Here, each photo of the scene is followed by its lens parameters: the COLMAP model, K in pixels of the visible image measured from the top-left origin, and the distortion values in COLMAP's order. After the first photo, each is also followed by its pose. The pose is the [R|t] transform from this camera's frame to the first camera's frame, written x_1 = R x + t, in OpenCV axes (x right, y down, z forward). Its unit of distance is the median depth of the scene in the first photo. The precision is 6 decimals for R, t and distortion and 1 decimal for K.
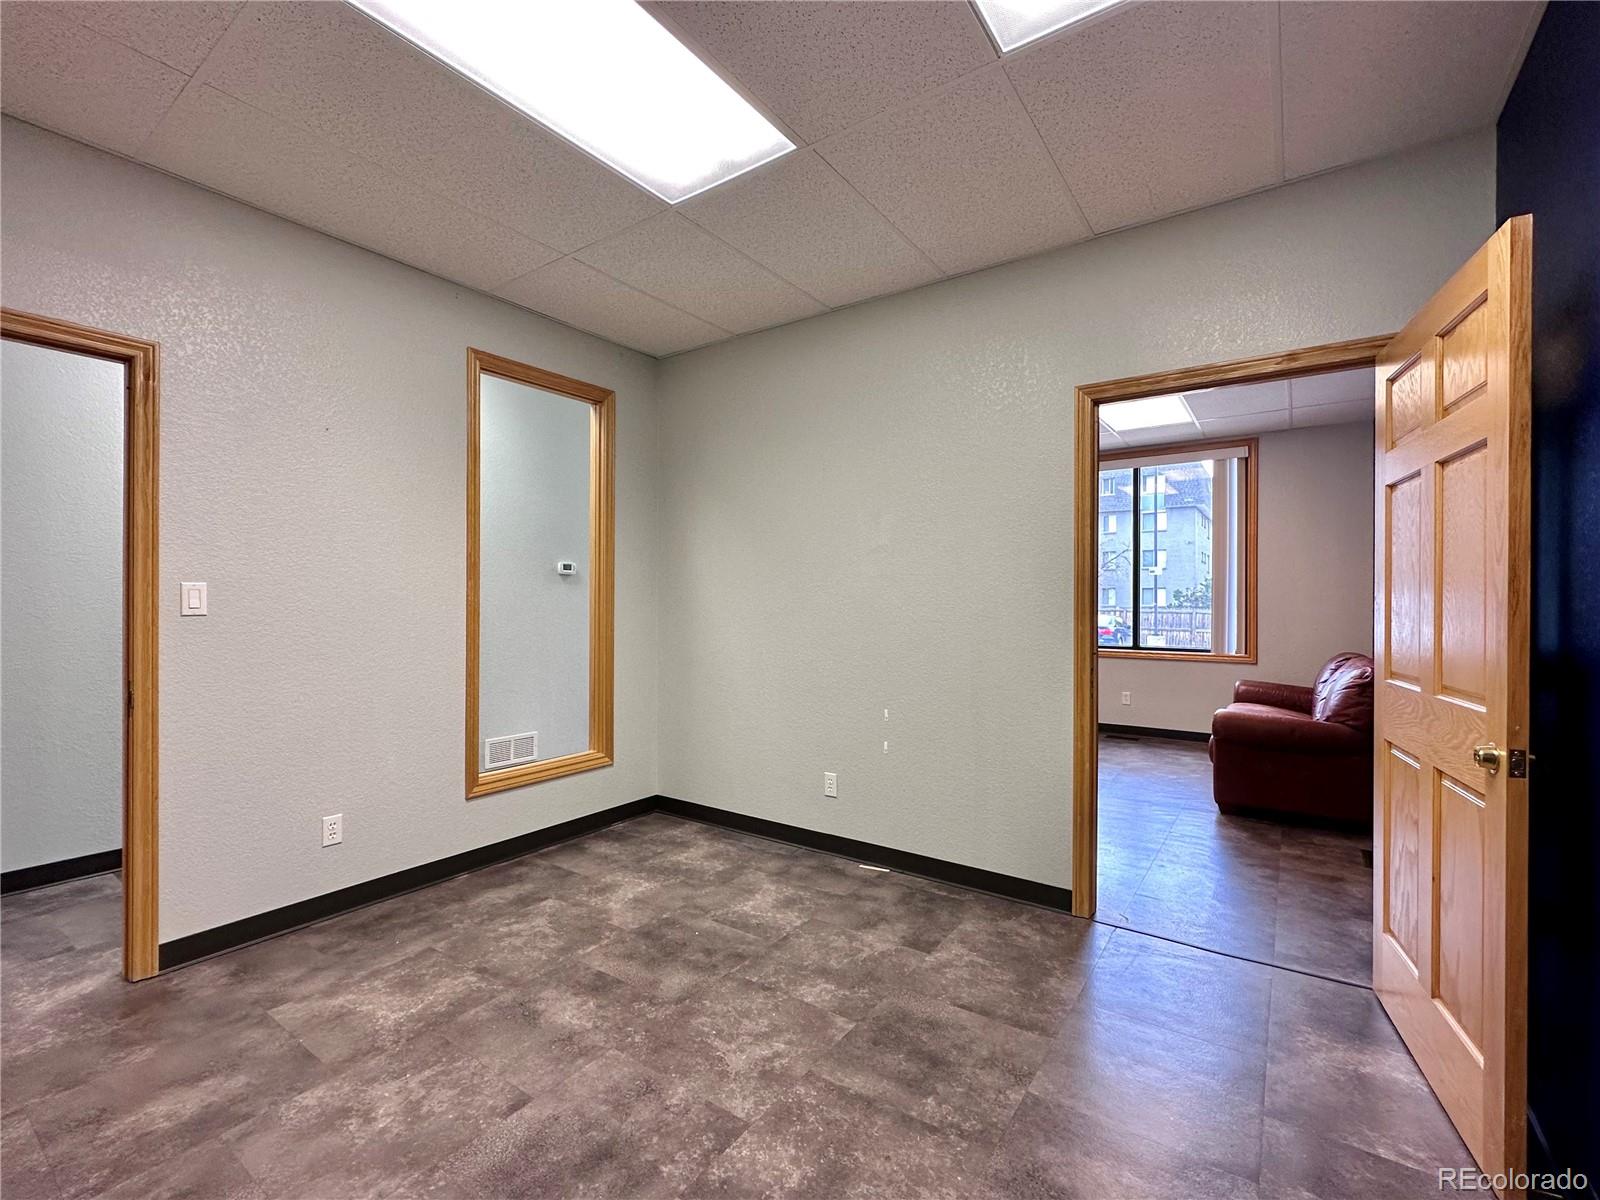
lens RADIAL K [[702.1, 0, 800.0], [0, 702.1, 600.0], [0, 0, 1]] dist [-0.000665, -0.000199]
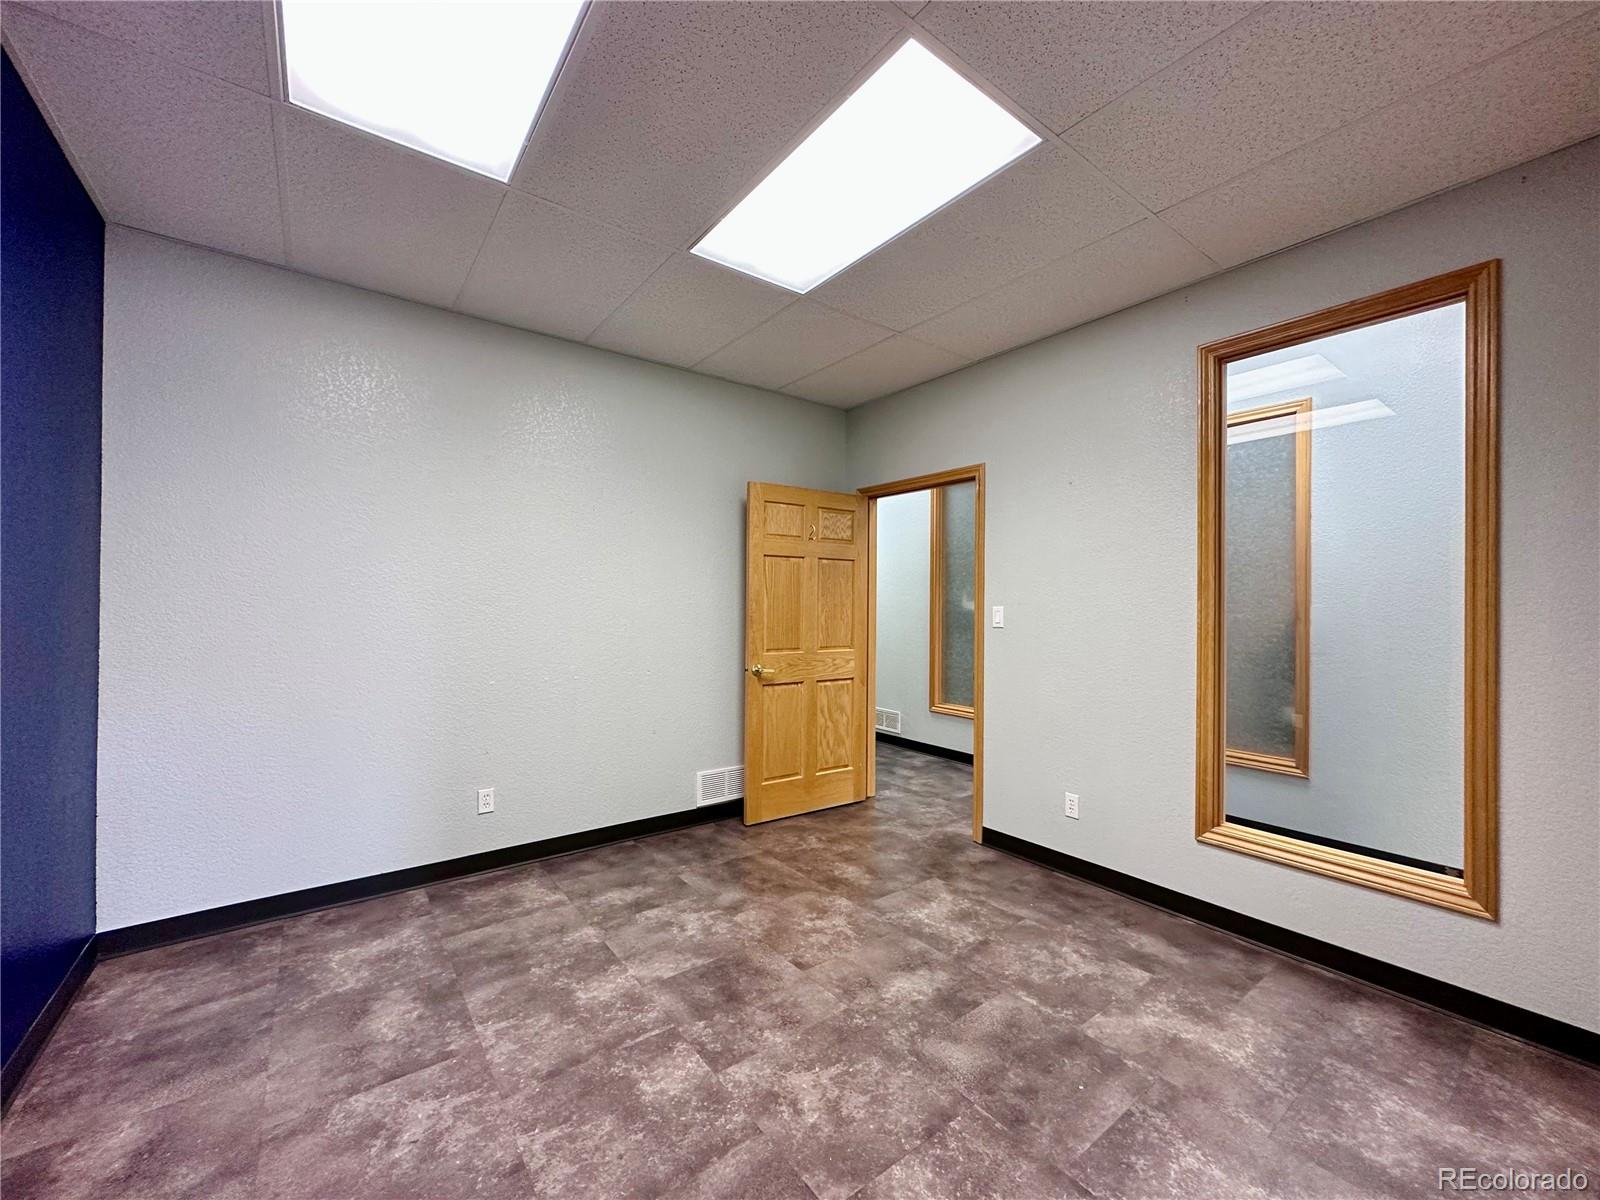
lens RADIAL K [[634.6, 0, 800.0], [0, 634.6, 600.0], [0, 0, 1]] dist [-0.001796, -0.000265]
pose [[-0.305998, -0.012077, -0.951956, 0.658547], [-0.006907, 0.999921, -0.010466, -0.023734], [0.952007, 0.003373, -0.306057, 1.060692]]
